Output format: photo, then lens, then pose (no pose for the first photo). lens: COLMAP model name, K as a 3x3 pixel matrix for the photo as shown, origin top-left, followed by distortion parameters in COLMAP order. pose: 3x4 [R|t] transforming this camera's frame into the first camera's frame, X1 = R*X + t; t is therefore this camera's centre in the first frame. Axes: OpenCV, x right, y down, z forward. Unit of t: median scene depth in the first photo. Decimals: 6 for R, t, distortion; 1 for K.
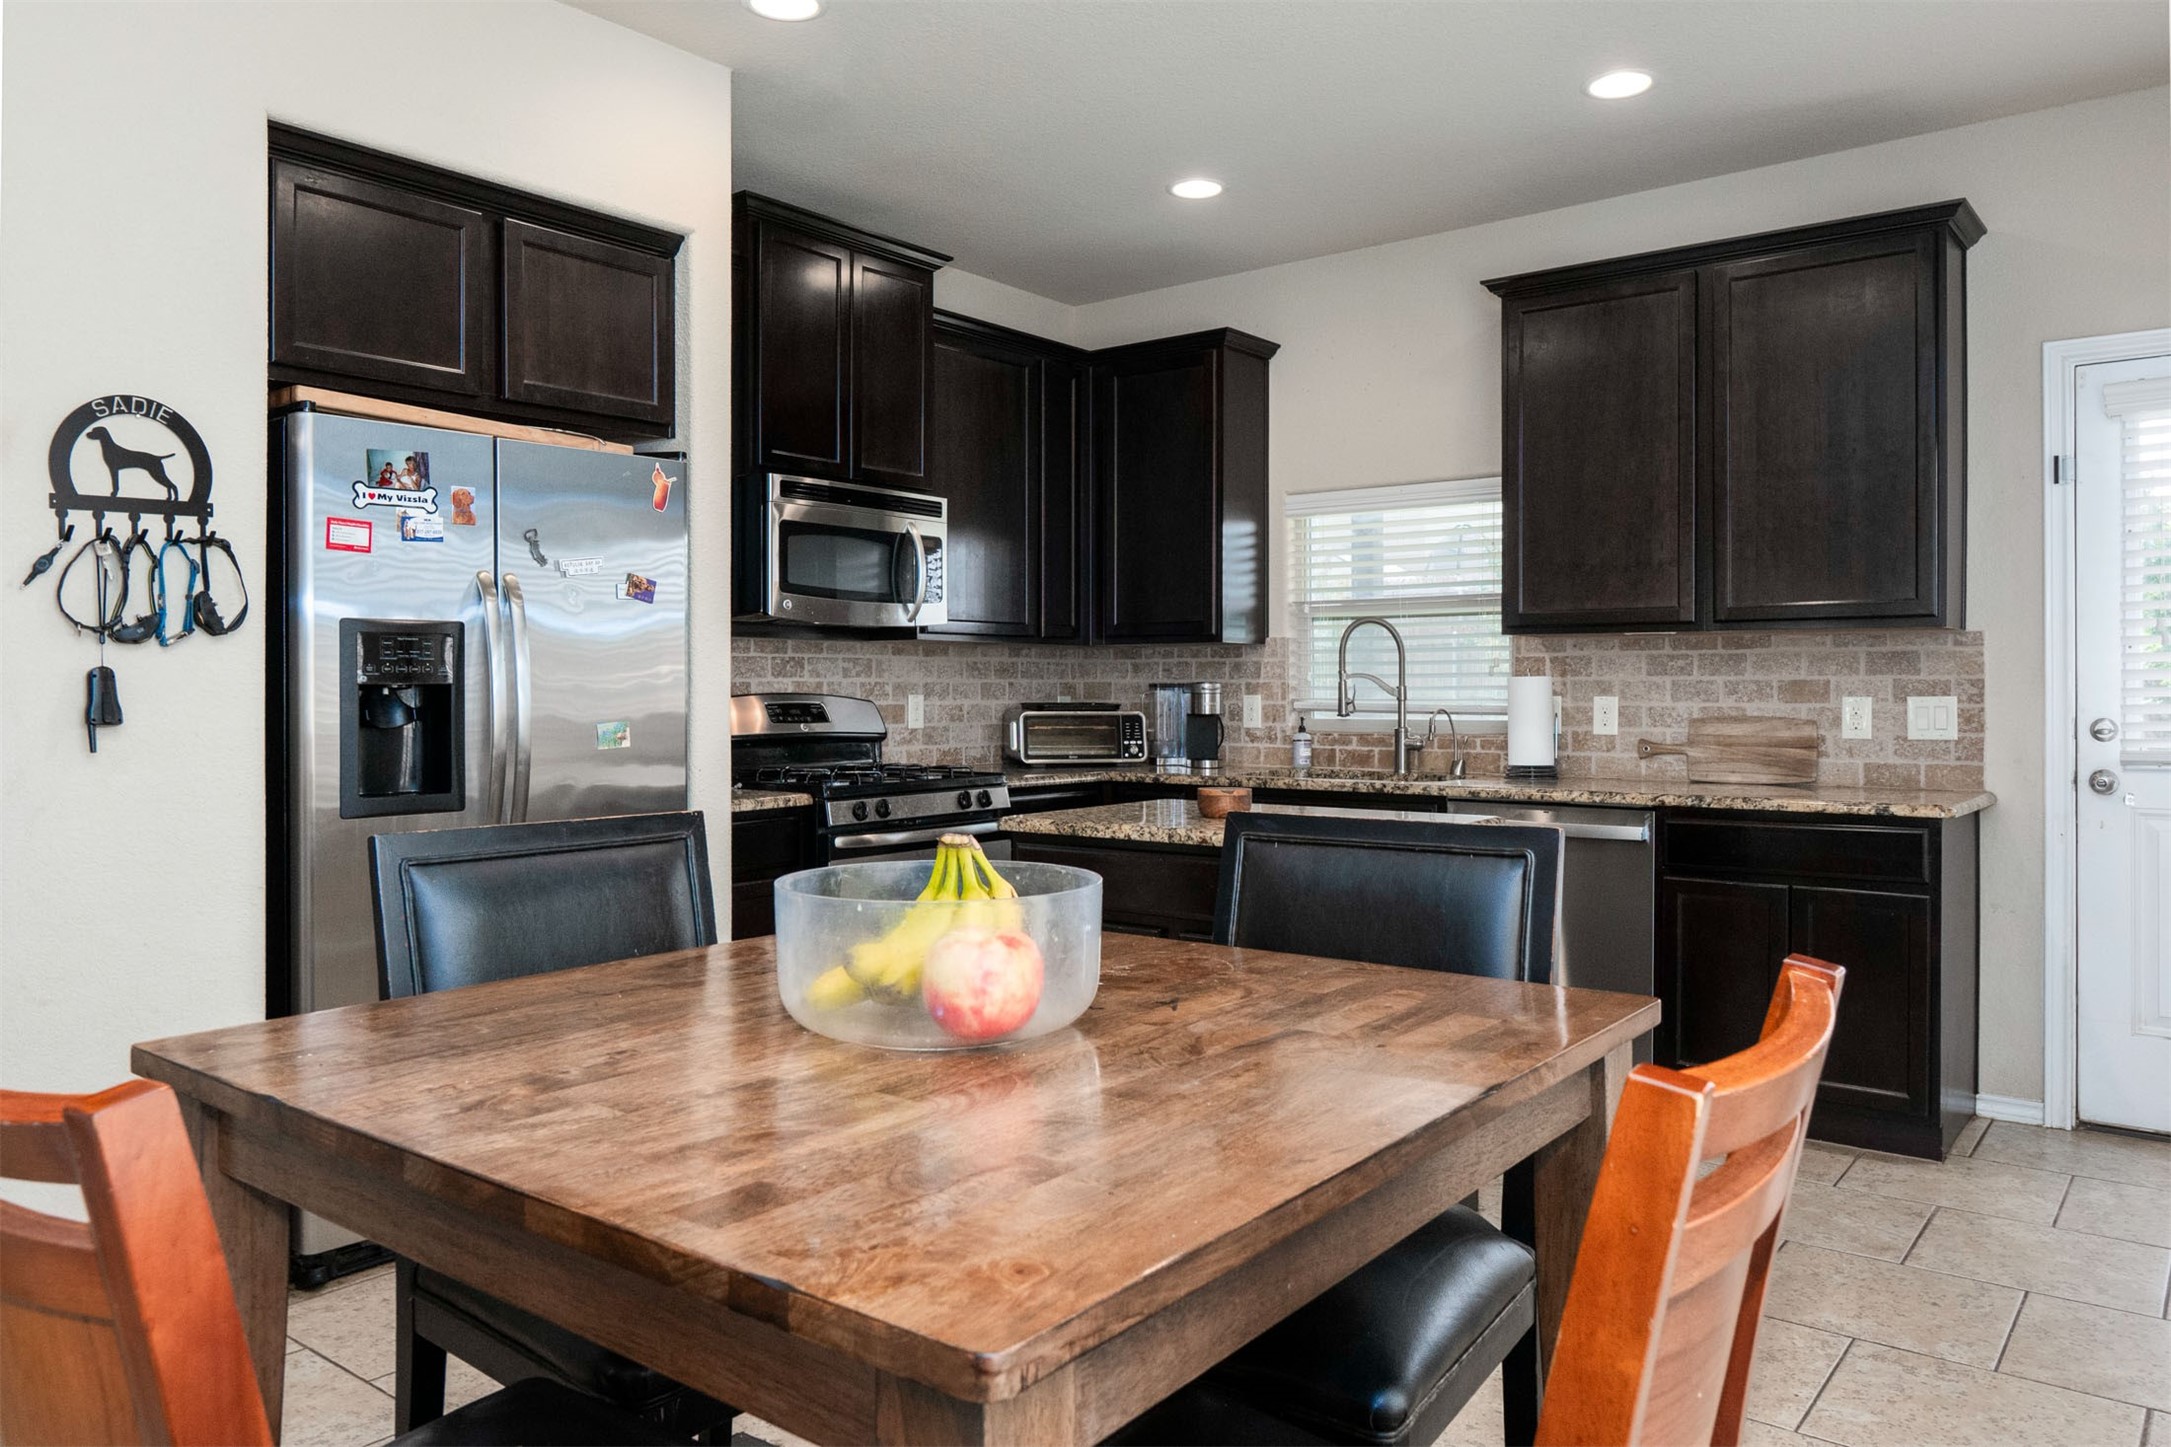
lens RADIAL K [[1492.6, 0, 1095.1], [0, 1492.6, 702.7], [0, 0, 1]] dist [-0.002081, -0.001099]
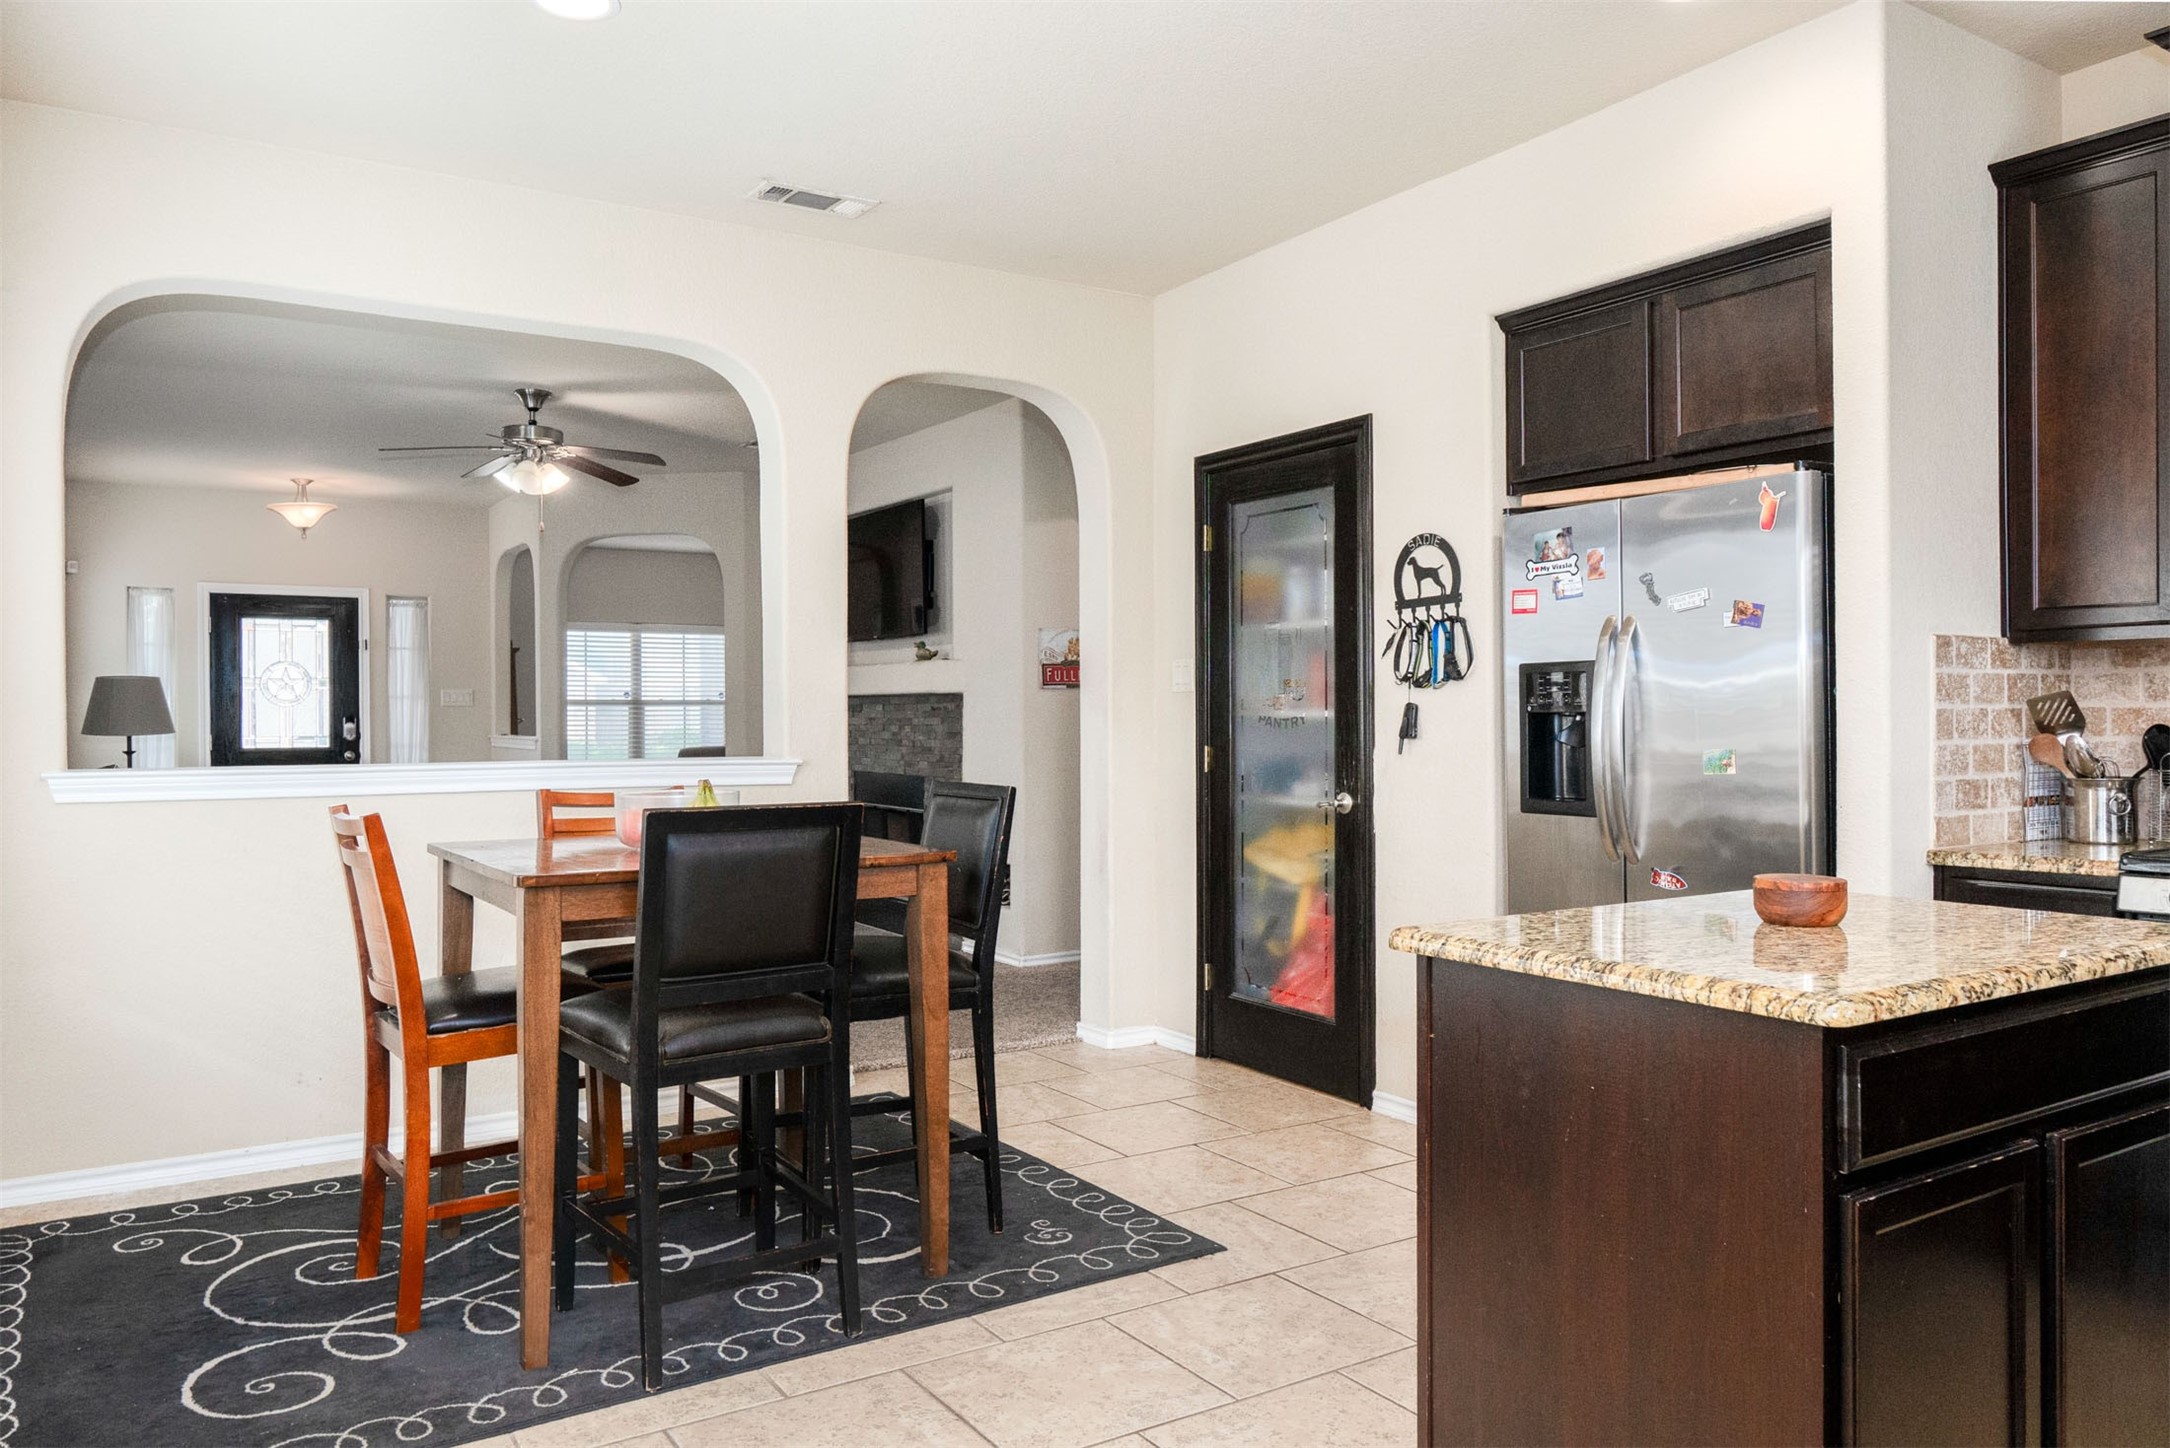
lens RADIAL K [[1541.9, 0, 1085.0], [0, 1541.9, 724.0], [0, 0, 1]] dist [-0.006843, -0.001518]
pose [[-0.341192, 0.009496, -0.939946, 0.603898], [-0.004327, 0.999923, 0.011672, -0.010703], [0.939984, 0.008049, -0.341125, 0.708124]]
